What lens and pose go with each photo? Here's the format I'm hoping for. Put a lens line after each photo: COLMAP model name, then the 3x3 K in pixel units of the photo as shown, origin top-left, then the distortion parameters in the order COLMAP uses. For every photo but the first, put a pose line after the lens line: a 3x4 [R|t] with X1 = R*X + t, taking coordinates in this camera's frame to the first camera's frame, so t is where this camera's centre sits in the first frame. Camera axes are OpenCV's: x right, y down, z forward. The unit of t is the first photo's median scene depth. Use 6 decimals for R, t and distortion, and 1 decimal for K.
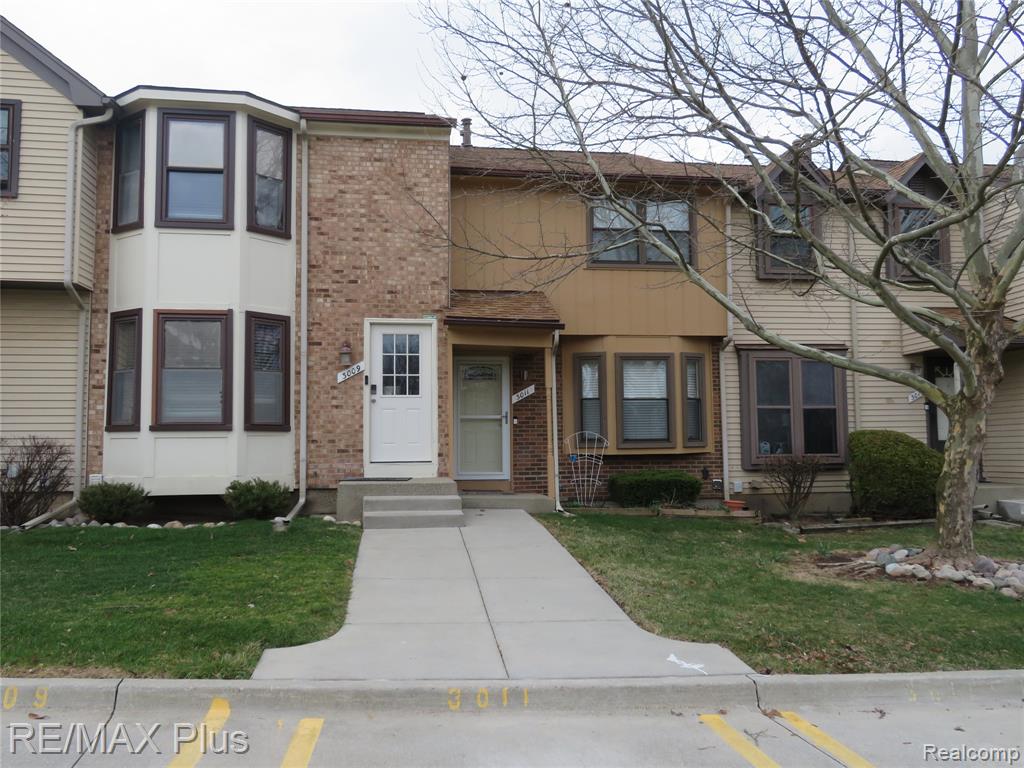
lens RADIAL K [[782.5, 0, 510.9], [0, 782.5, 387.0], [0, 0, 1]] dist [-0.002846, 0.000122]
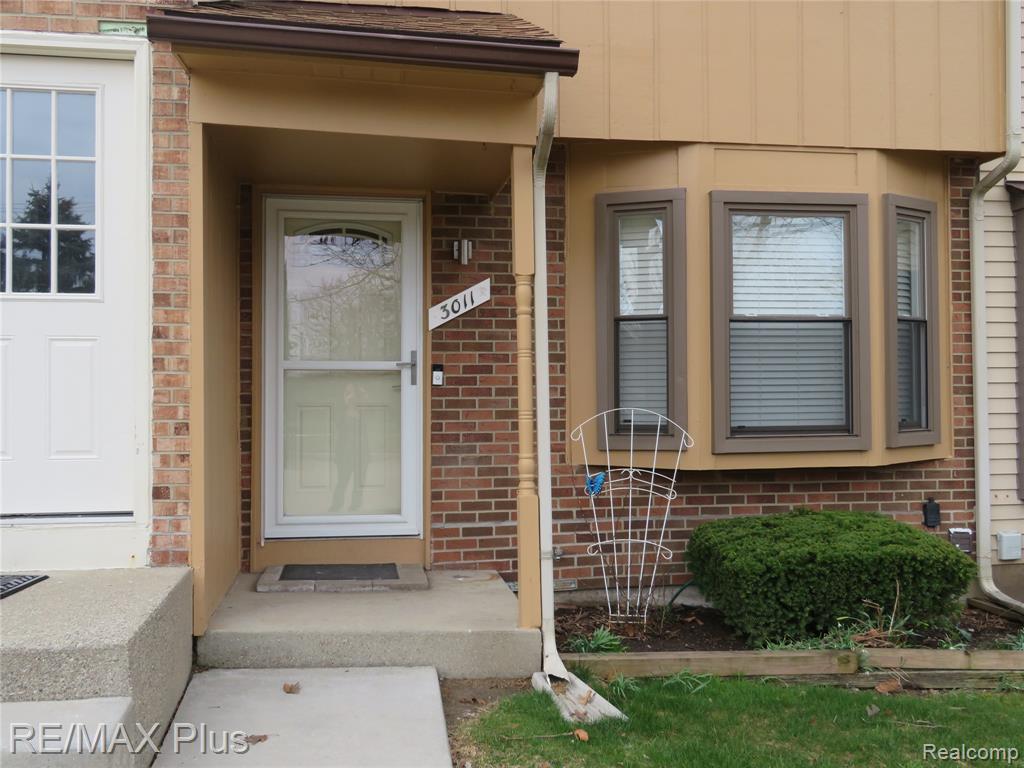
lens RADIAL K [[835.7, 0, 513.9], [0, 835.7, 383.2], [0, 0, 1]] dist [0.014988, 0.004735]
pose [[0.999924, 0.004175, 0.011569, 0.037237], [-0.004925, 0.997837, 0.065549, 0.020449], [-0.011271, -0.065601, 0.997782, 0.605682]]
